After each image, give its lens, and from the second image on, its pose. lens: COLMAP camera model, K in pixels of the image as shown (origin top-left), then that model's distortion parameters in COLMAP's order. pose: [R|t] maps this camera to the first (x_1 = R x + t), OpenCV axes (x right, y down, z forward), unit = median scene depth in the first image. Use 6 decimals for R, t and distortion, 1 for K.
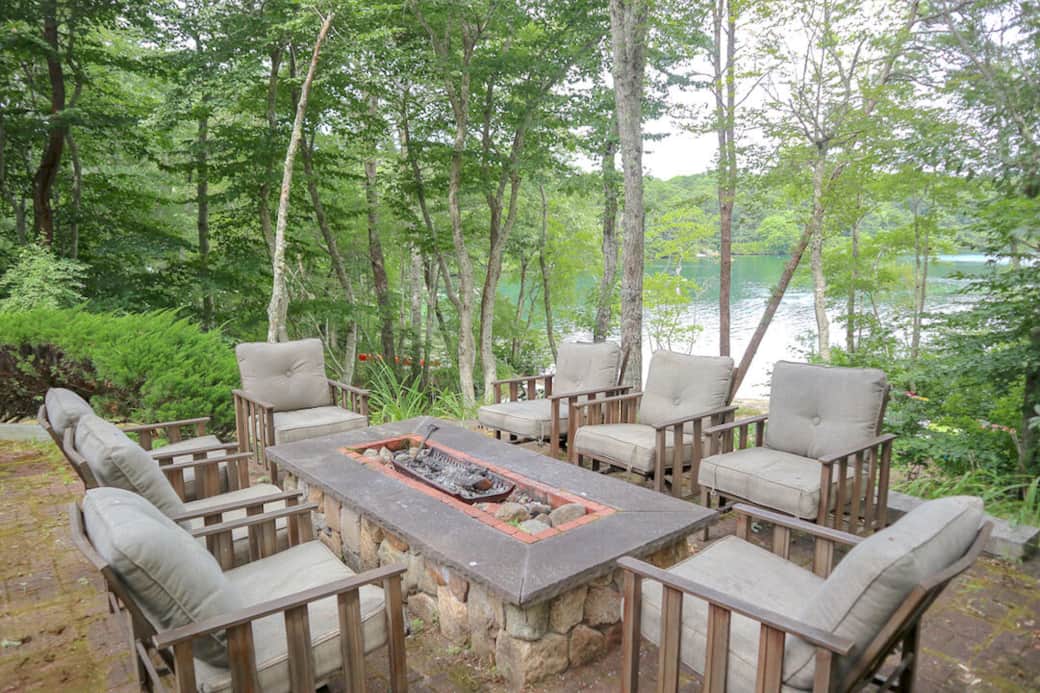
lens RADIAL K [[469.3, 0, 520.0], [0, 469.3, 346.5], [0, 0, 1]] dist [0.001339, 0.000135]
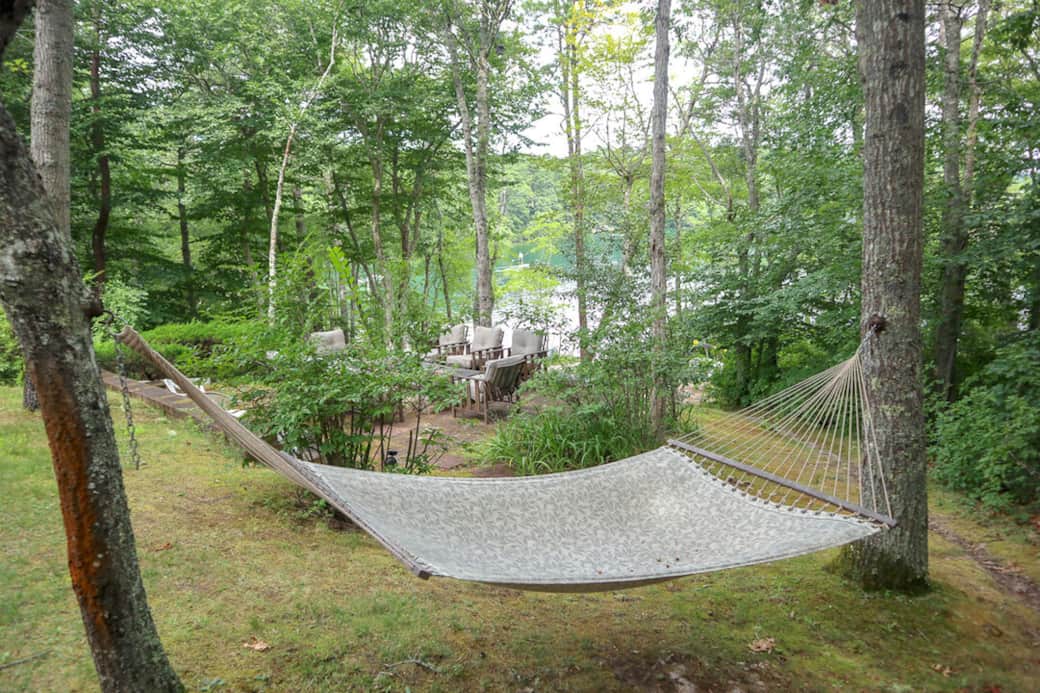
lens RADIAL K [[582.9, 0, 520.0], [0, 582.9, 346.5], [0, 0, 1]] dist [-0.077387, -0.000038]
pose [[0.987161, -0.058307, 0.148704, 0.010937], [0.052448, 0.997696, 0.043025, -0.002686], [-0.150870, -0.034673, 0.987945, -0.695248]]
